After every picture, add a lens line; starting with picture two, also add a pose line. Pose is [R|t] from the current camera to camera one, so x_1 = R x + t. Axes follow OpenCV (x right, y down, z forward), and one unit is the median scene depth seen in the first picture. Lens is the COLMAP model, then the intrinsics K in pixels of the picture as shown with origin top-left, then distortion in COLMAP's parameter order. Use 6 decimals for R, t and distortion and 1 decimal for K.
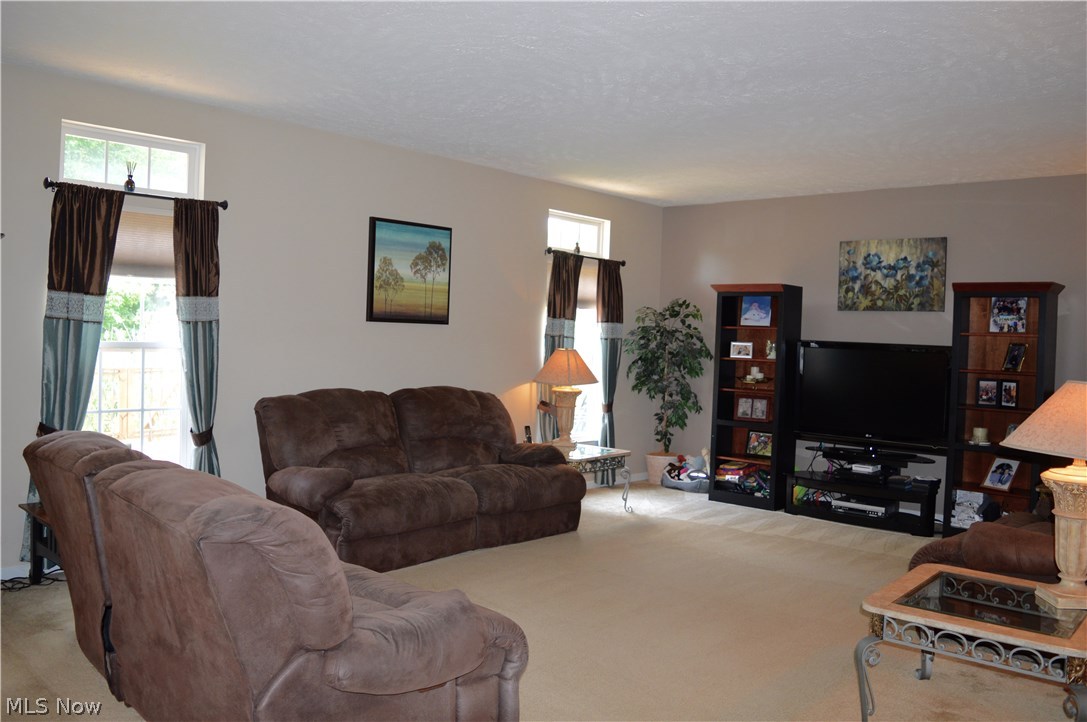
lens RADIAL K [[827.0, 0, 543.3], [0, 827.0, 359.4], [0, 0, 1]] dist [-0.008469, 0.007953]
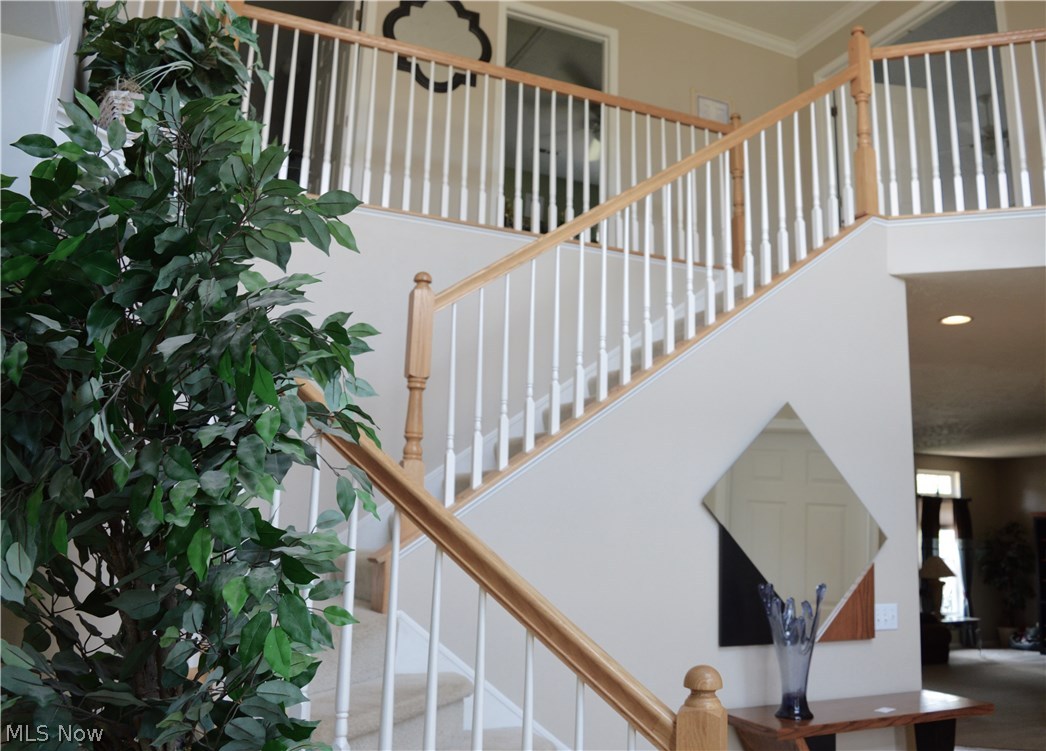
lens RADIAL K [[855.9, 0, 523.9], [0, 855.9, 376.5], [0, 0, 1]] dist [-0.062359, -0.006682]
pose [[0.910343, -0.068232, -0.408190, -0.009196], [-0.020207, 0.977811, -0.208514, 0.005610], [0.413360, 0.198068, 0.888765, -0.831001]]
